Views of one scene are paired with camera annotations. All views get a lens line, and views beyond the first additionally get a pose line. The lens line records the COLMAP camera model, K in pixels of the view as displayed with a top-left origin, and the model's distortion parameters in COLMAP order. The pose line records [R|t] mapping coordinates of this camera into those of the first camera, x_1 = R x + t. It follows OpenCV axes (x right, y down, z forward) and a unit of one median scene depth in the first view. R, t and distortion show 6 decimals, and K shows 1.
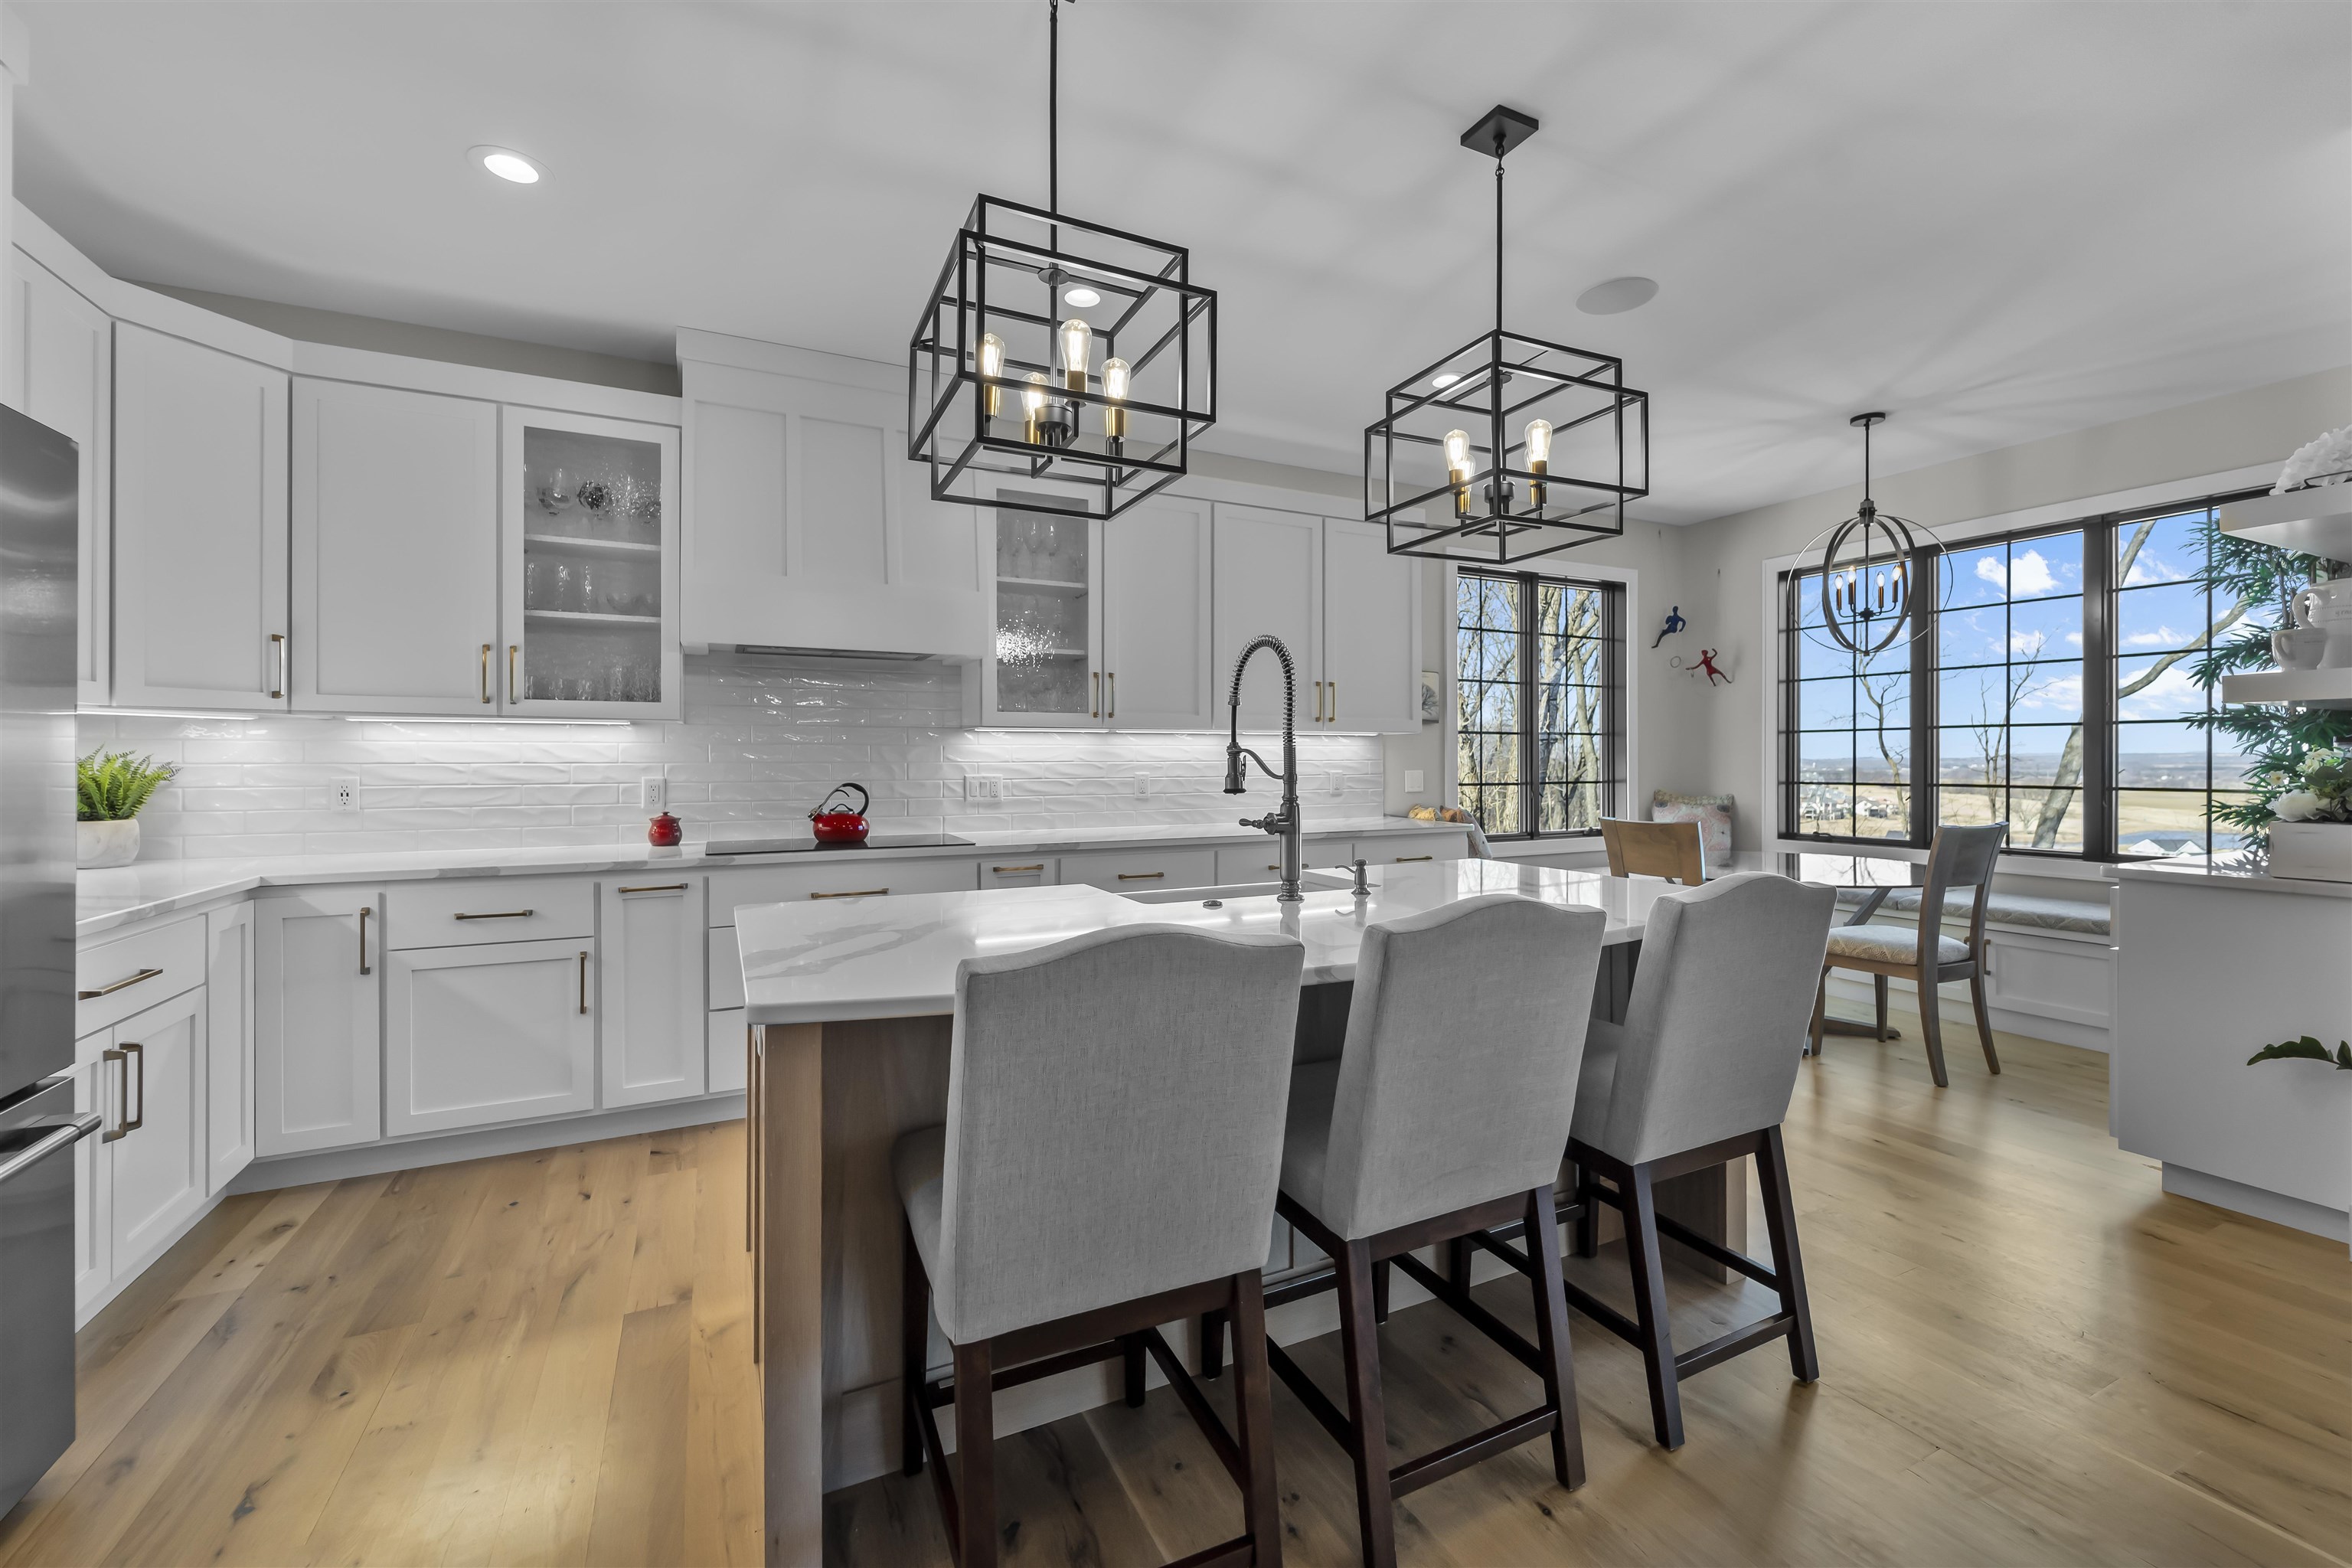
lens RADIAL K [[940.8, 0, 1178.8], [0, 940.8, 762.5], [0, 0, 1]] dist [0.001501, -0.001671]
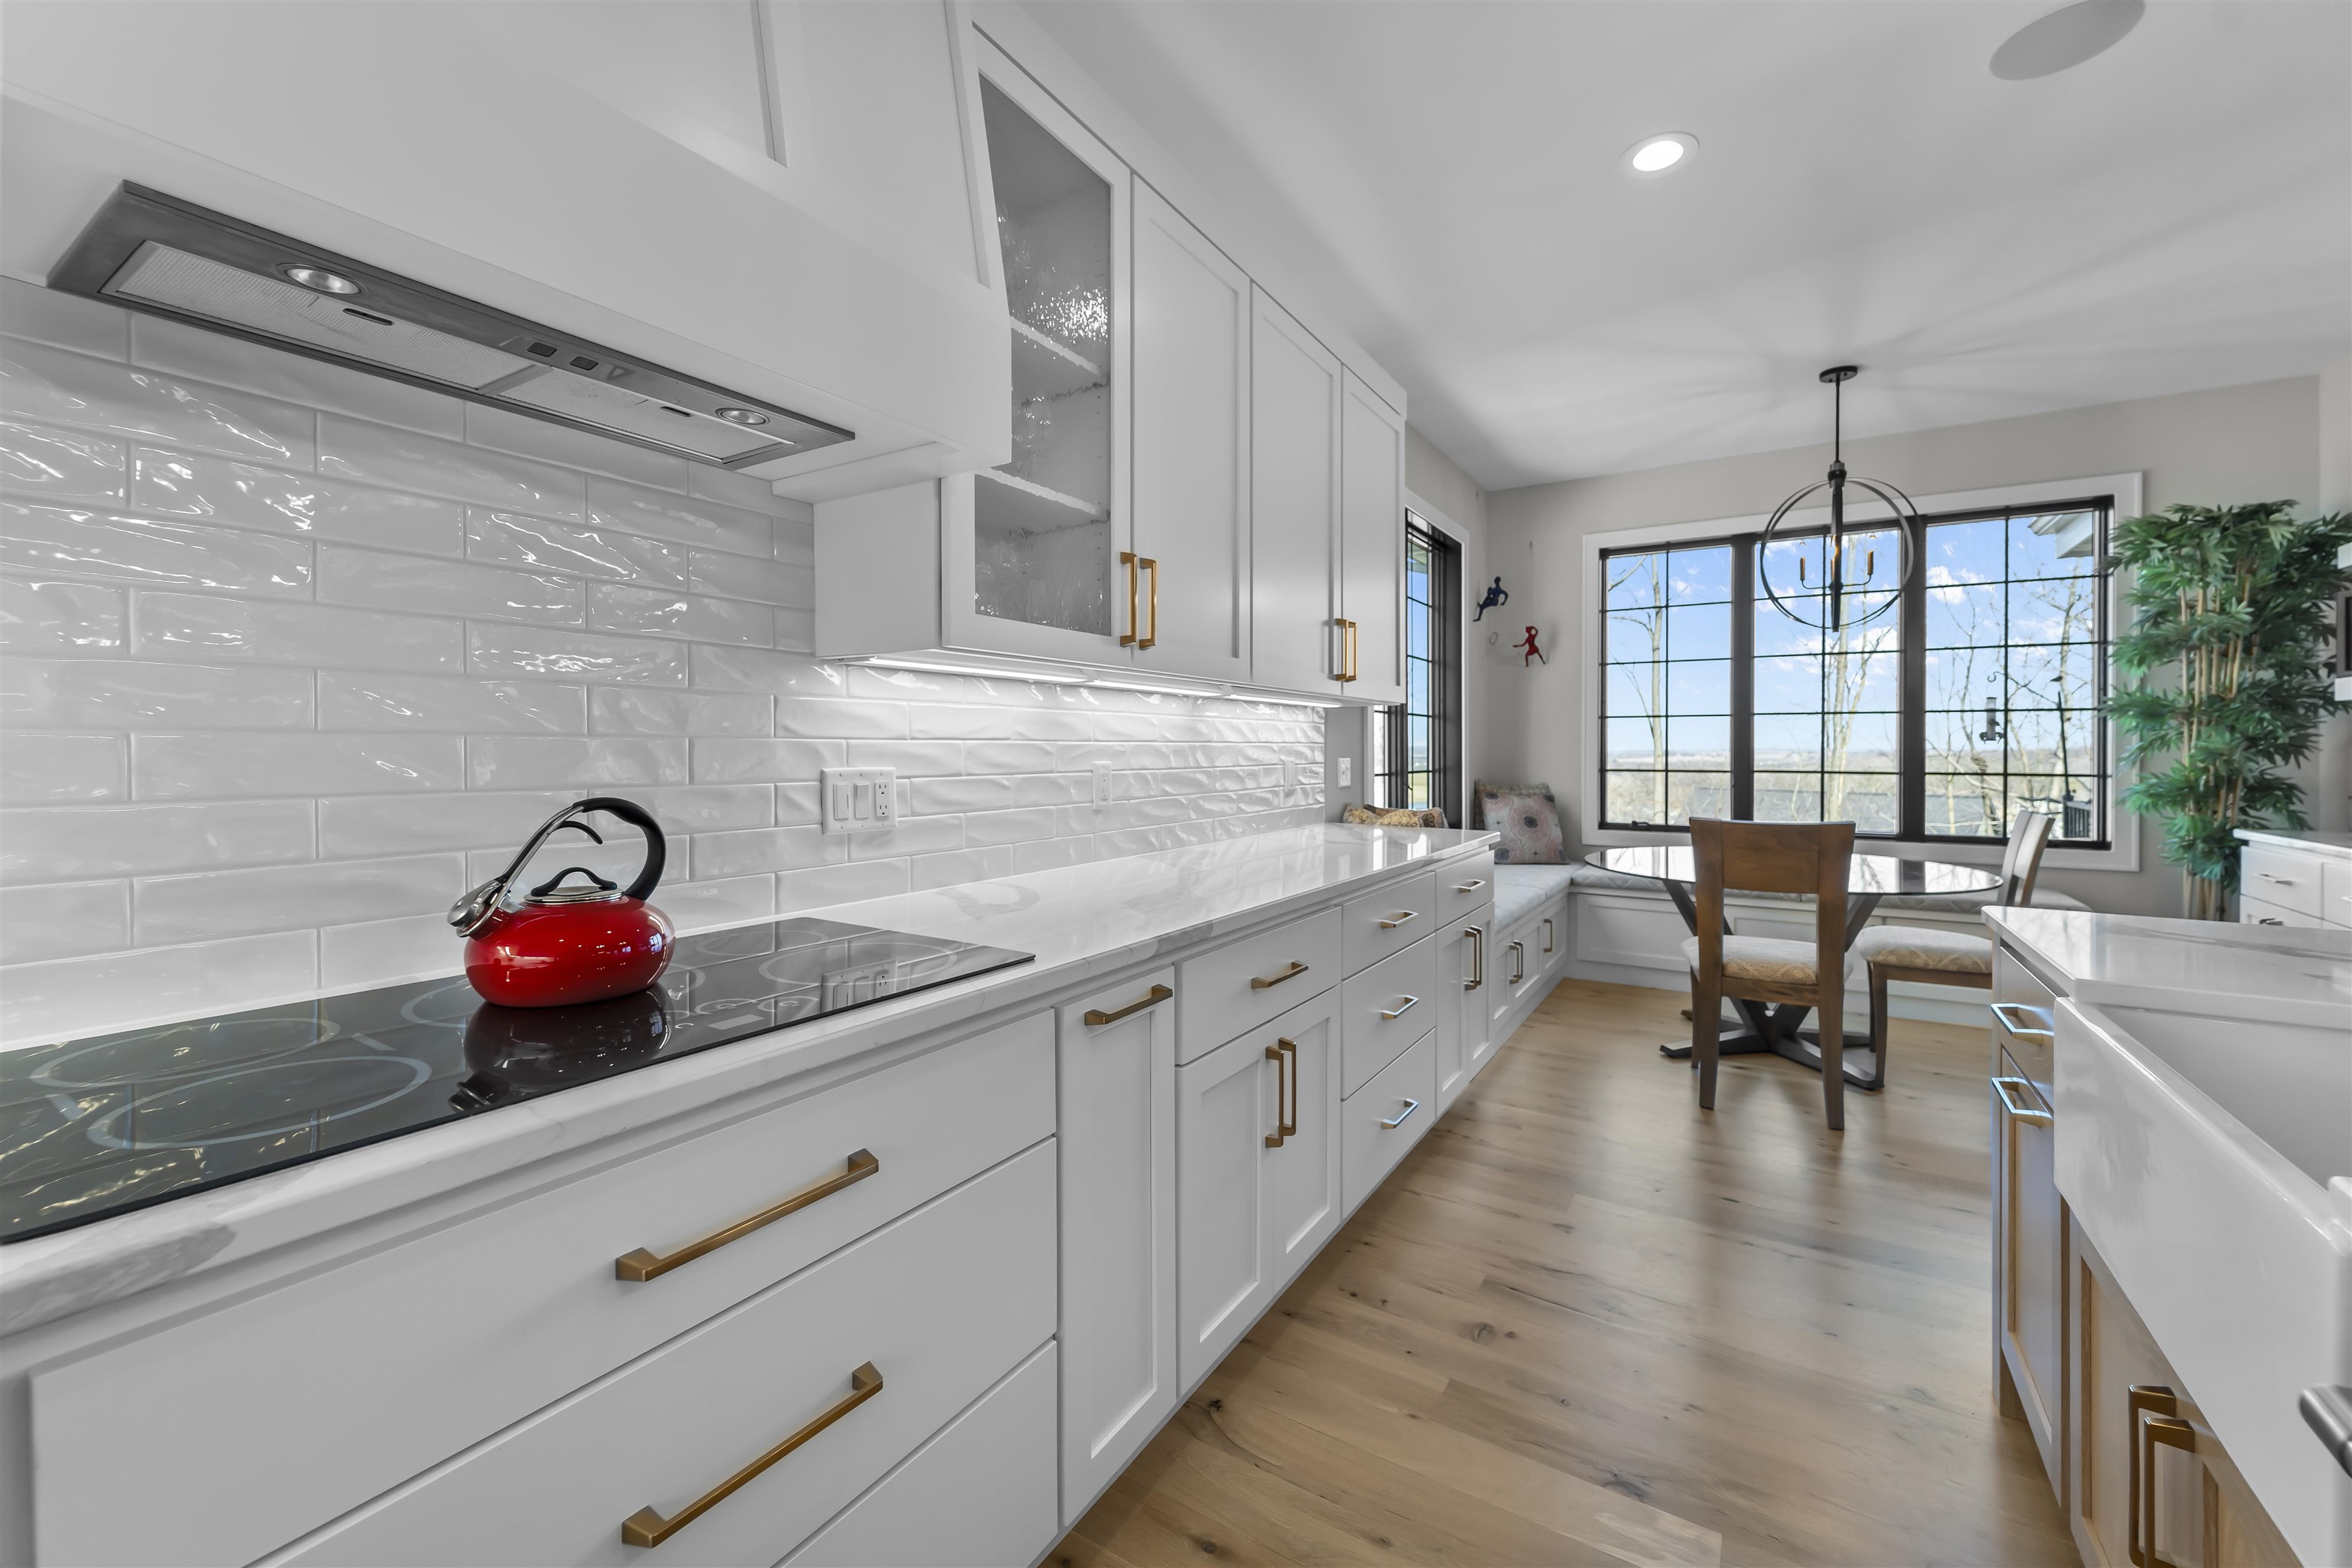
lens RADIAL K [[940.8, 0, 1170.8], [0, 940.8, 754.3], [0, 0, 1]] dist [0.001501, -0.001671]
pose [[0.856163, 0.000546, 0.516706, -0.315571], [-0.001727, 0.999997, 0.001805, 0.006060], [-0.516703, -0.002438, 0.856161, 0.577513]]
